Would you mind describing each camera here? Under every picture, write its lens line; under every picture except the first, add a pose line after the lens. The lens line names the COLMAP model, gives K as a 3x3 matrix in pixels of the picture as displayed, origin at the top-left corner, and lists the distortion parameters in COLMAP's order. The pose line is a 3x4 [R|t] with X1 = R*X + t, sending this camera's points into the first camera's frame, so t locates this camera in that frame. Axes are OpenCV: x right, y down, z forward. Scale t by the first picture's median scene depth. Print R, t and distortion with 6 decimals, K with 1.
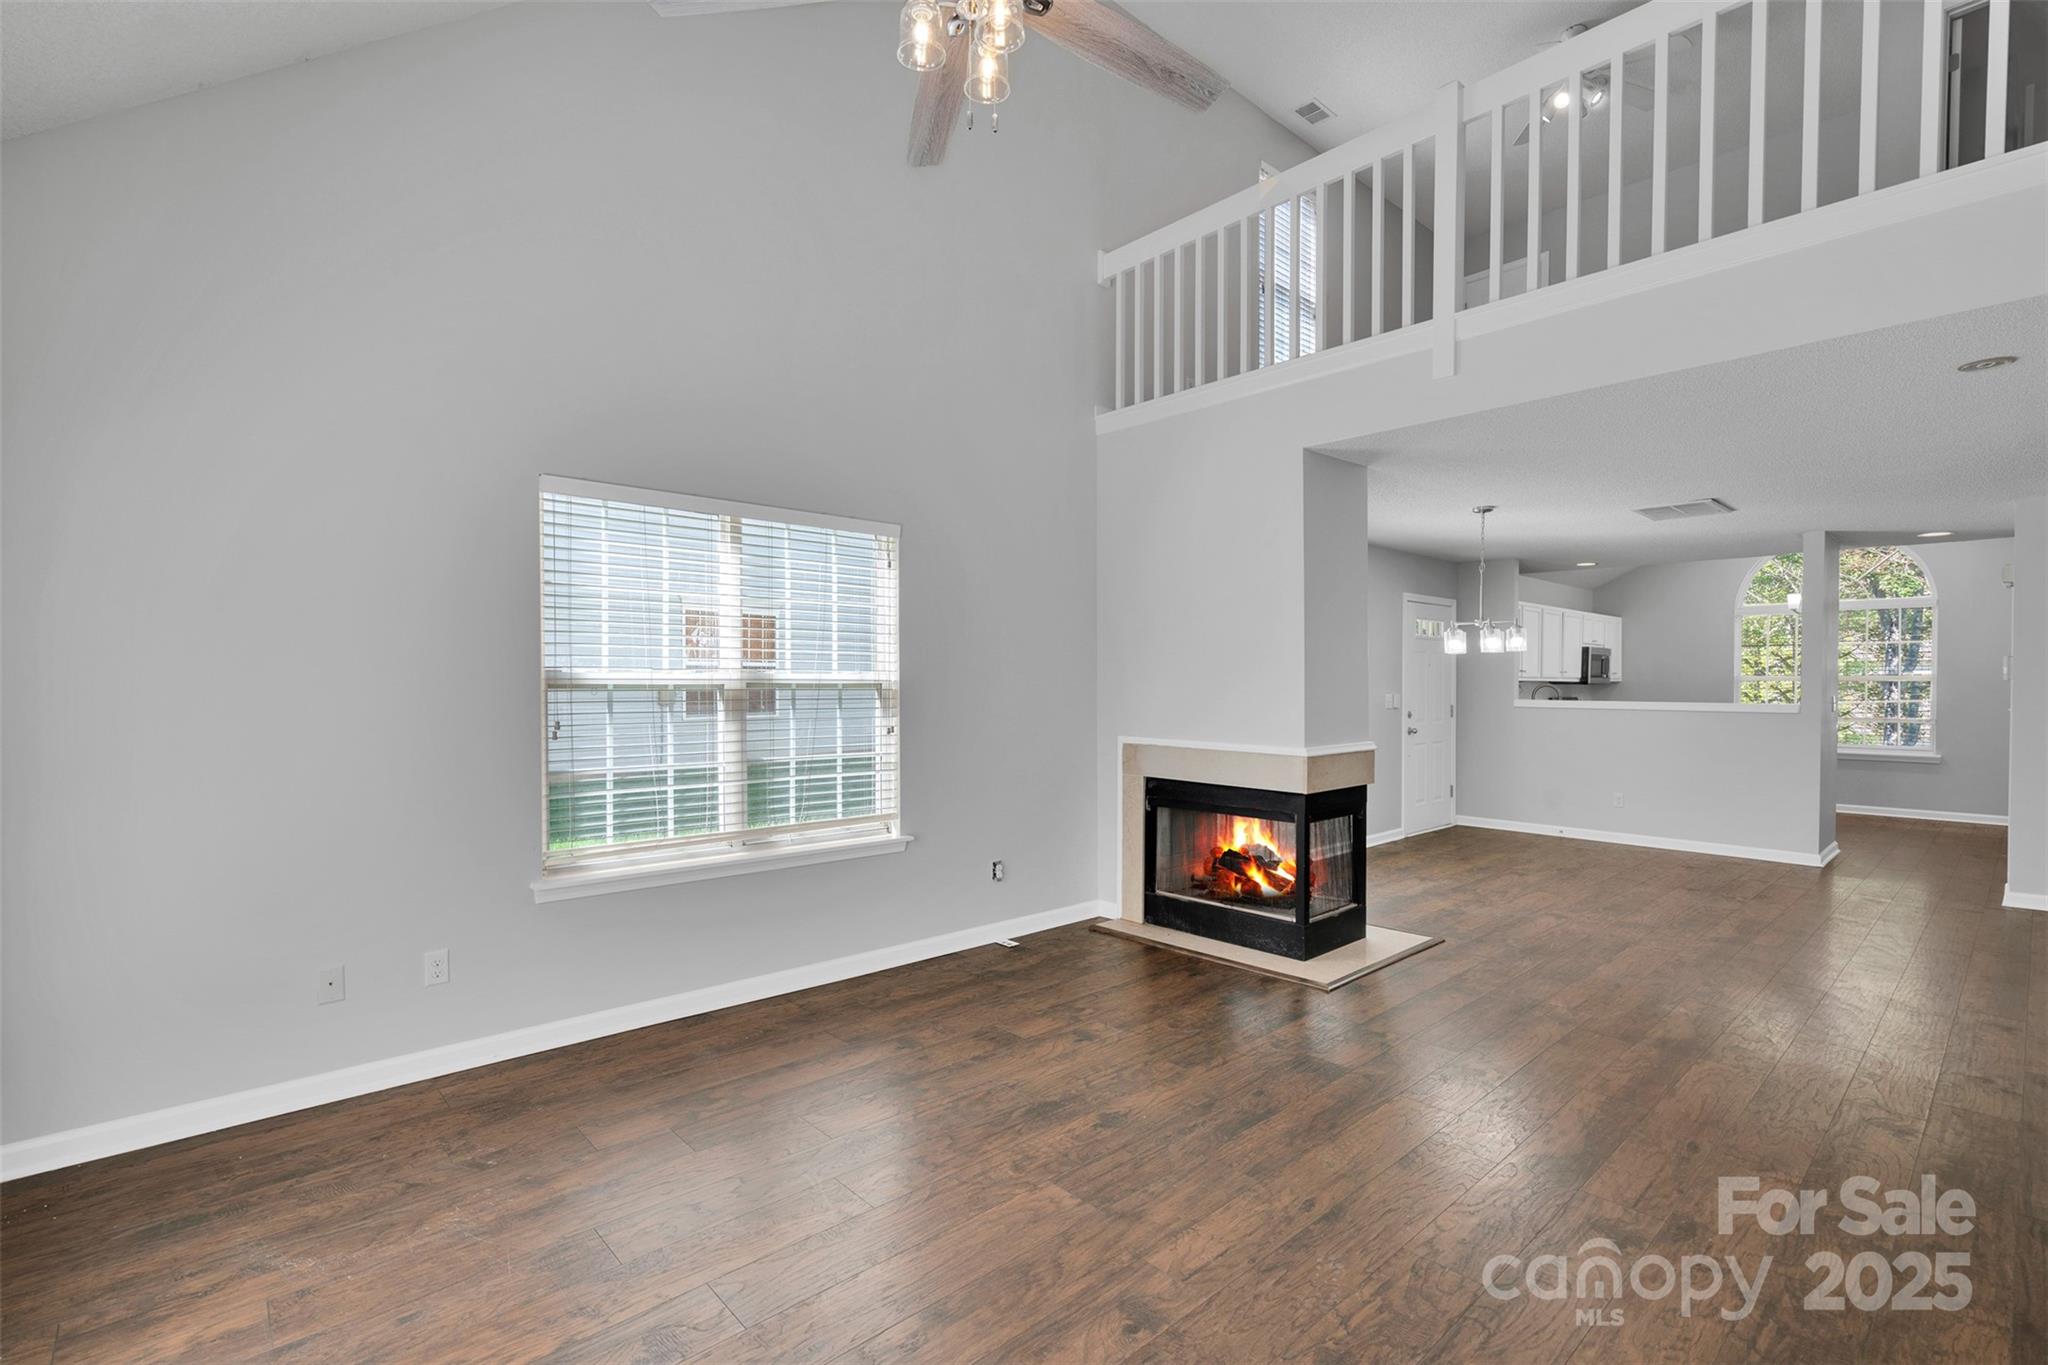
lens RADIAL K [[923.2, 0, 1003.6], [0, 923.2, 688.1], [0, 0, 1]] dist [-0.008696, 0.000798]
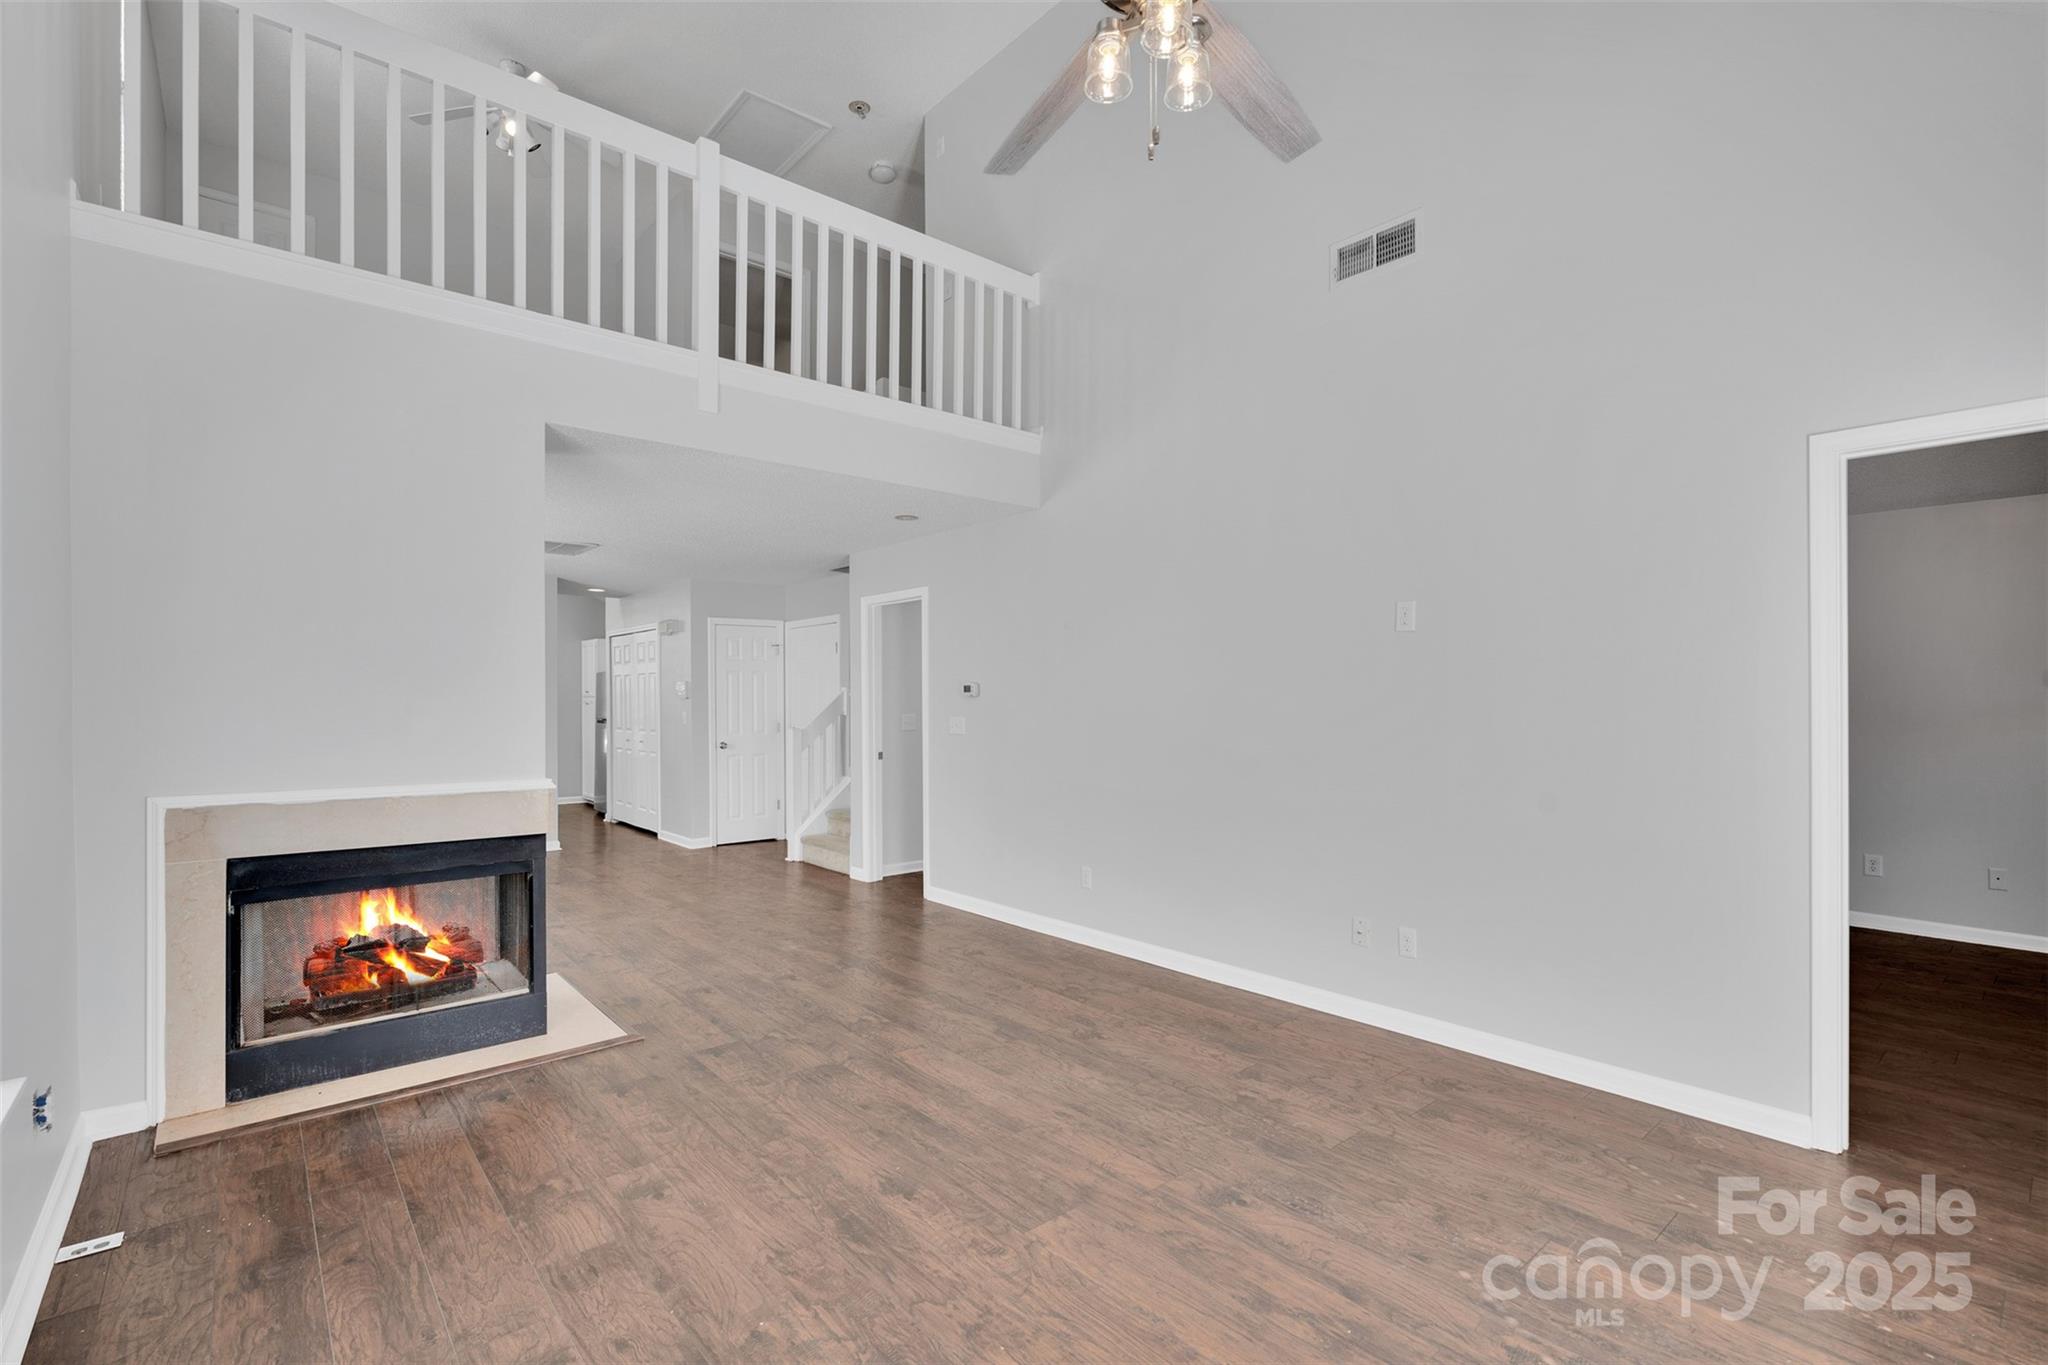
lens RADIAL K [[923.2, 0, 1005.8], [0, 923.2, 694.2], [0, 0, 1]] dist [-0.008696, 0.000798]
pose [[0.030127, 0.004642, 0.999535, -0.473622], [0.009922, 0.999939, -0.004943, -0.004057], [-0.999497, 0.010066, 0.030079, 0.525009]]
